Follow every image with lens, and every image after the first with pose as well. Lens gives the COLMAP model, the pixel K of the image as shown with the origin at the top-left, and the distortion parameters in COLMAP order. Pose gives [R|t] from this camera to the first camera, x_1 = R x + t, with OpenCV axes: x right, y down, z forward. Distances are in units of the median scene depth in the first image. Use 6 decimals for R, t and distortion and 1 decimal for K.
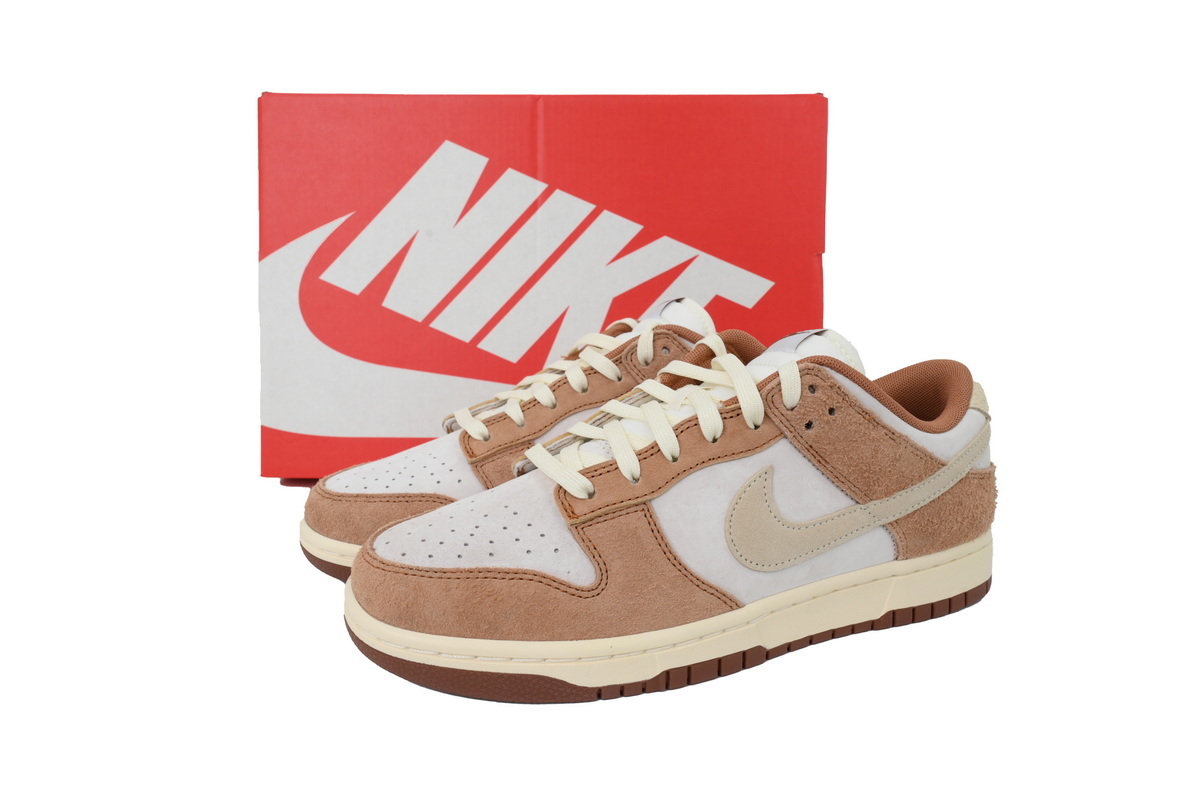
lens RADIAL K [[904.0, 0, 600.0], [0, 904.0, 400.0], [0, 0, 1]] dist [0.004642, -0.000570]
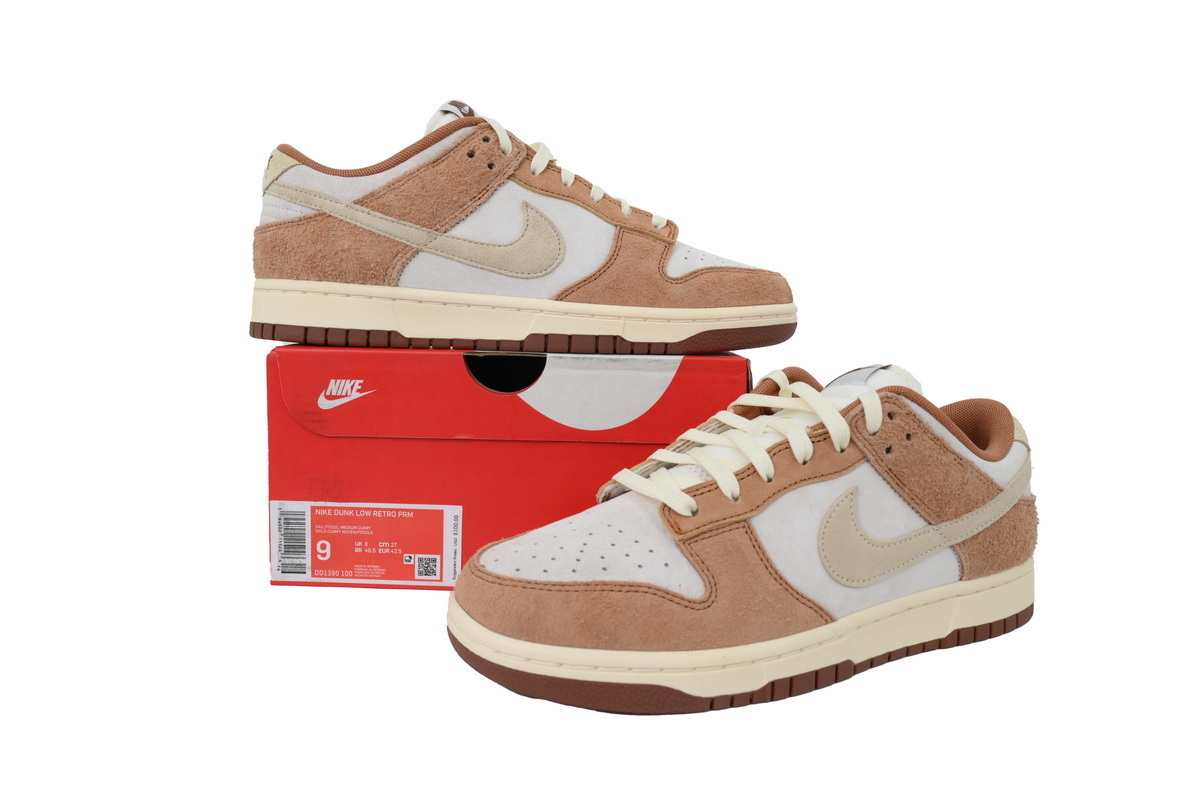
lens RADIAL K [[904.0, 0, 600.0], [0, 904.0, 400.0], [0, 0, 1]] dist [0.004642, -0.000570]
pose [[0.995937, 0.012433, 0.089186, -0.210330], [-0.004630, 0.996183, -0.087164, 0.065574], [-0.089930, 0.086396, 0.992194, -0.039883]]
